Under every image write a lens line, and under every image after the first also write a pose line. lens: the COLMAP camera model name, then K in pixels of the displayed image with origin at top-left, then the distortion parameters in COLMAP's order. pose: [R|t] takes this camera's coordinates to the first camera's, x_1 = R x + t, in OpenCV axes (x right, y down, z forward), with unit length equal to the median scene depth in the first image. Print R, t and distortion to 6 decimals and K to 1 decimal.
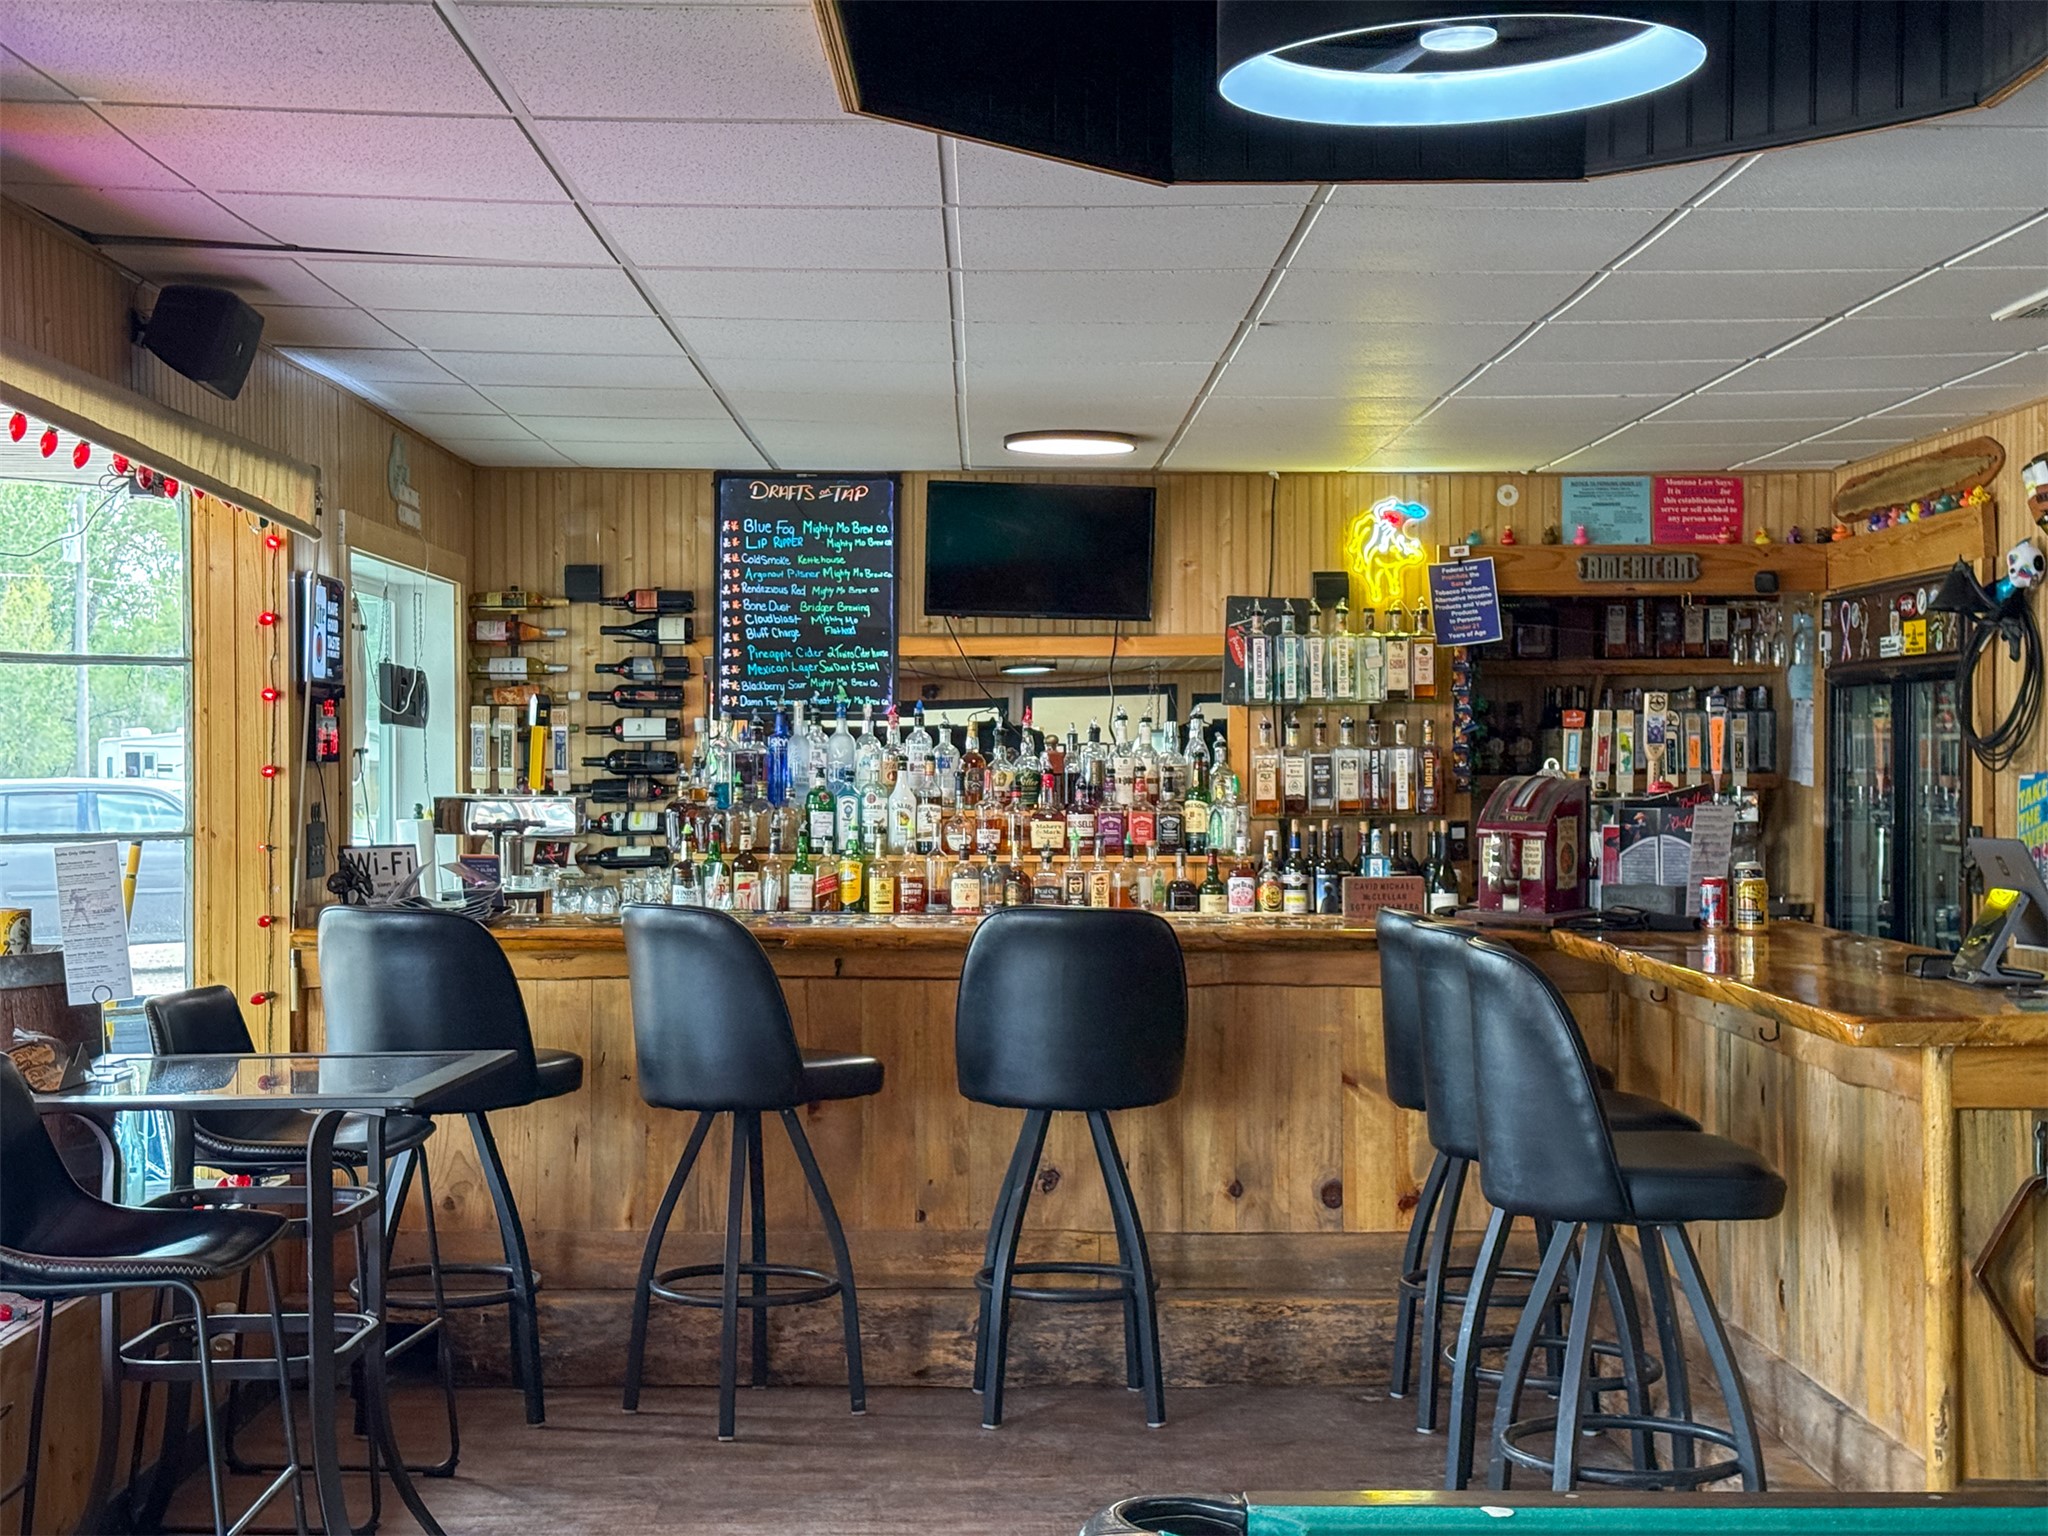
lens RADIAL K [[2859.0, 0, 1024.0], [0, 2859.0, 768.0], [0, 0, 1]] dist [0.150294, -0.002626]
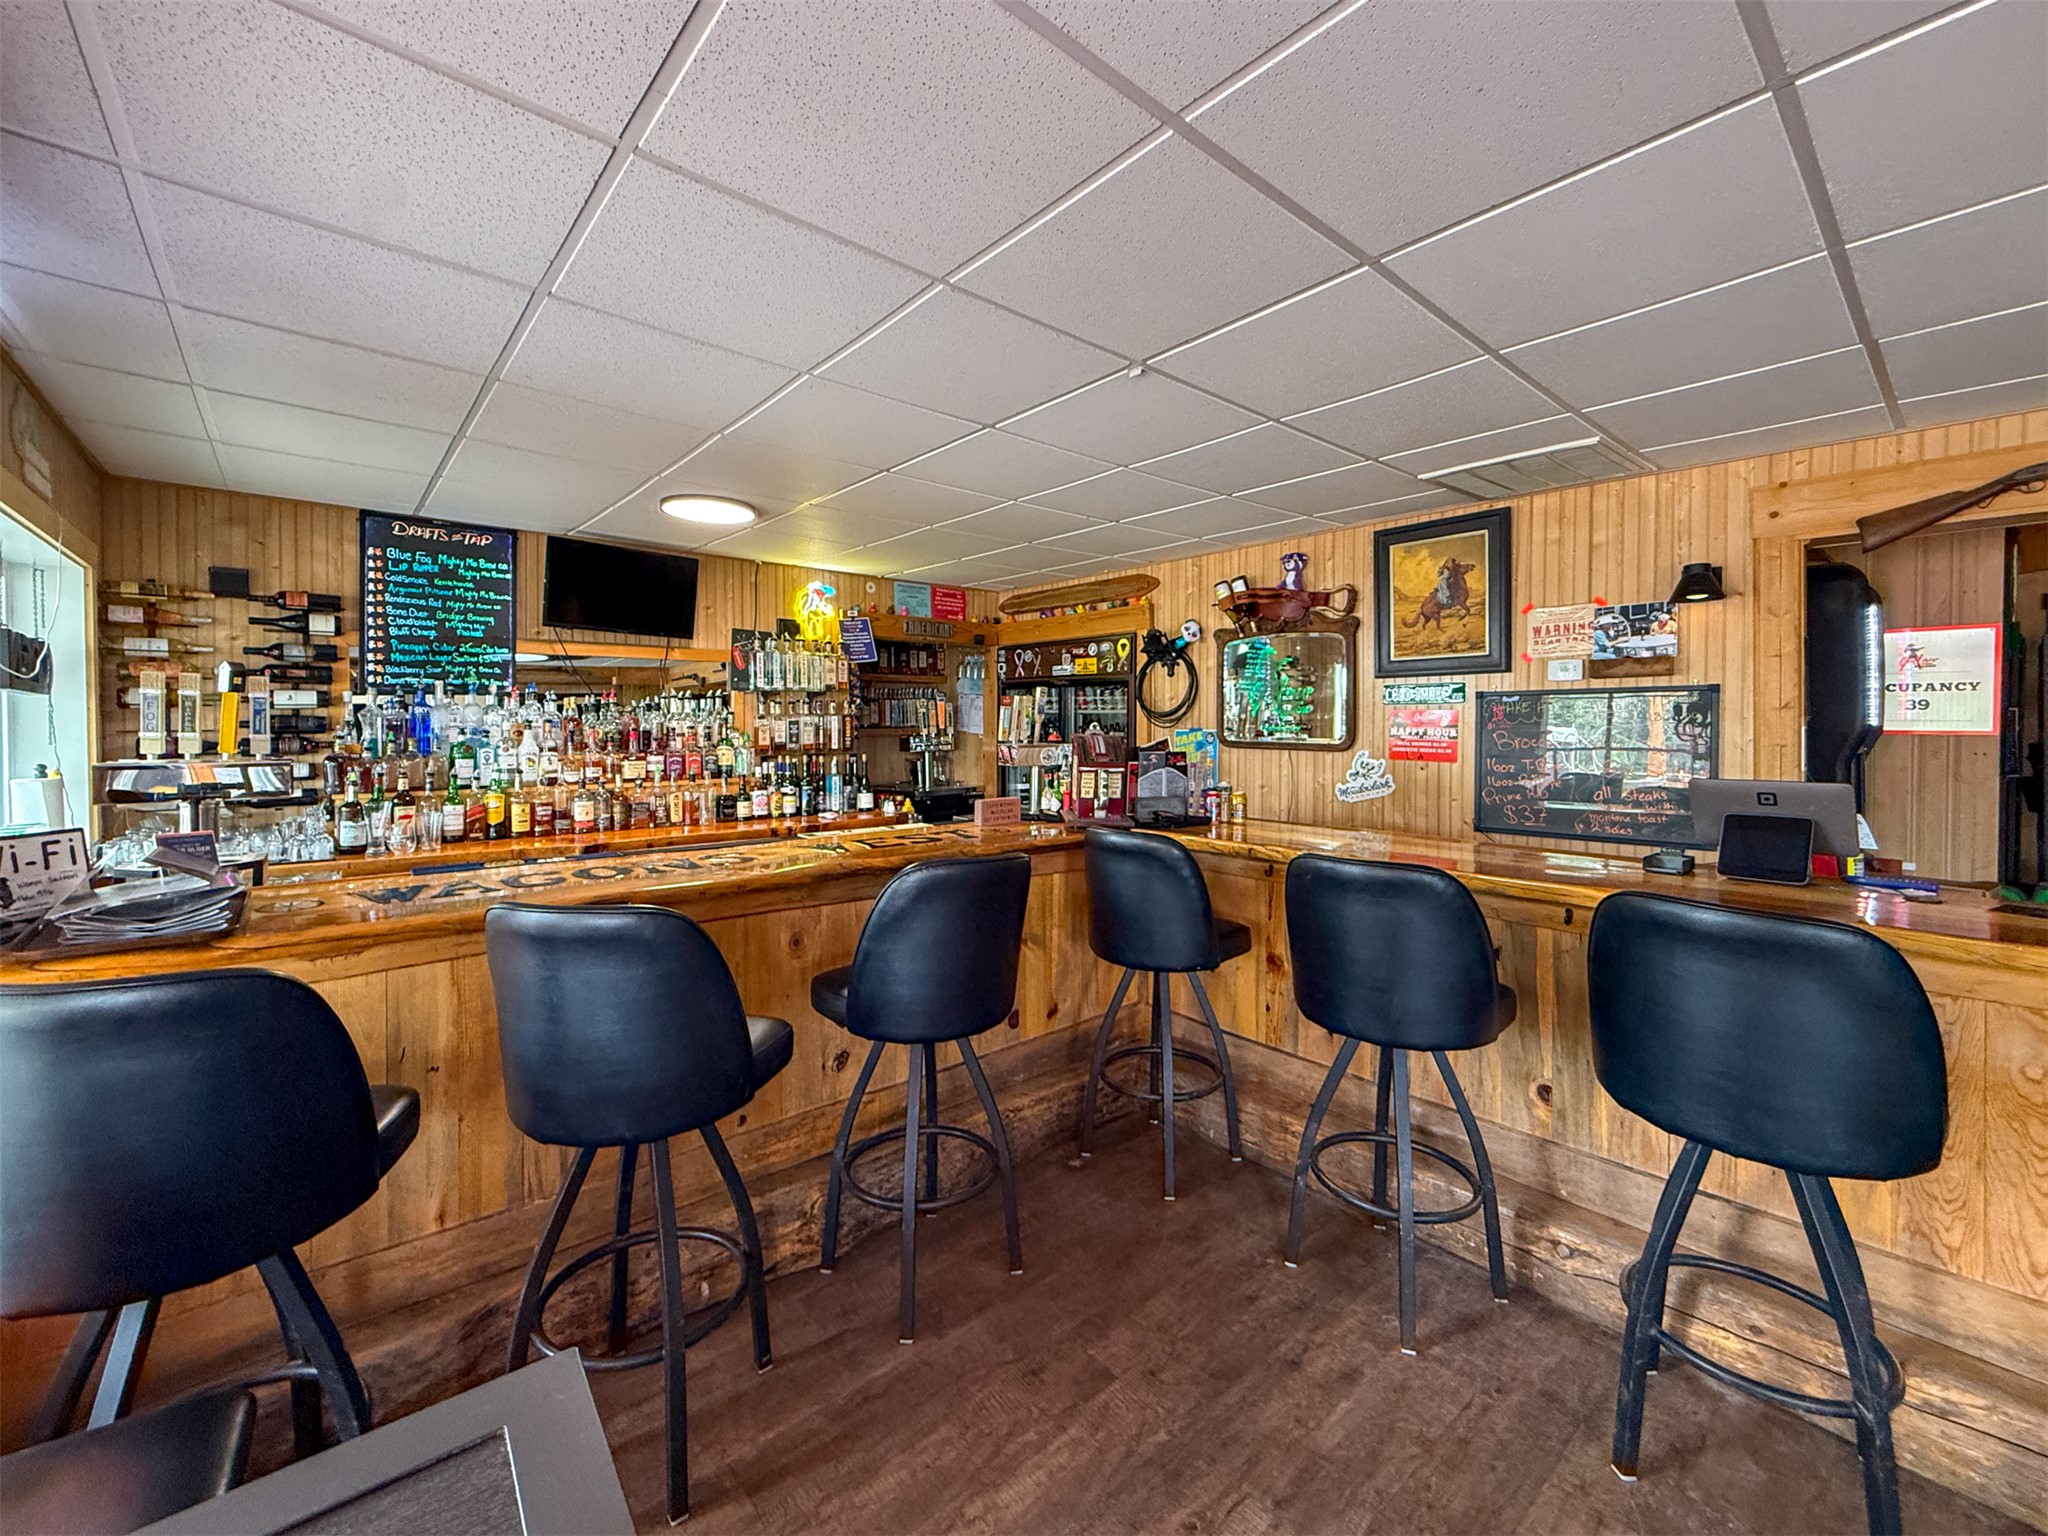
lens RADIAL K [[847.0, 0, 1028.3], [0, 847.0, 728.9], [0, 0, 1]] dist [-0.000382, 0.000097]
pose [[0.770156, -0.006550, 0.637822, -0.120884], [0.000547, 0.999954, 0.009609, -0.003539], [-0.637855, -0.007052, 0.770124, 0.490868]]
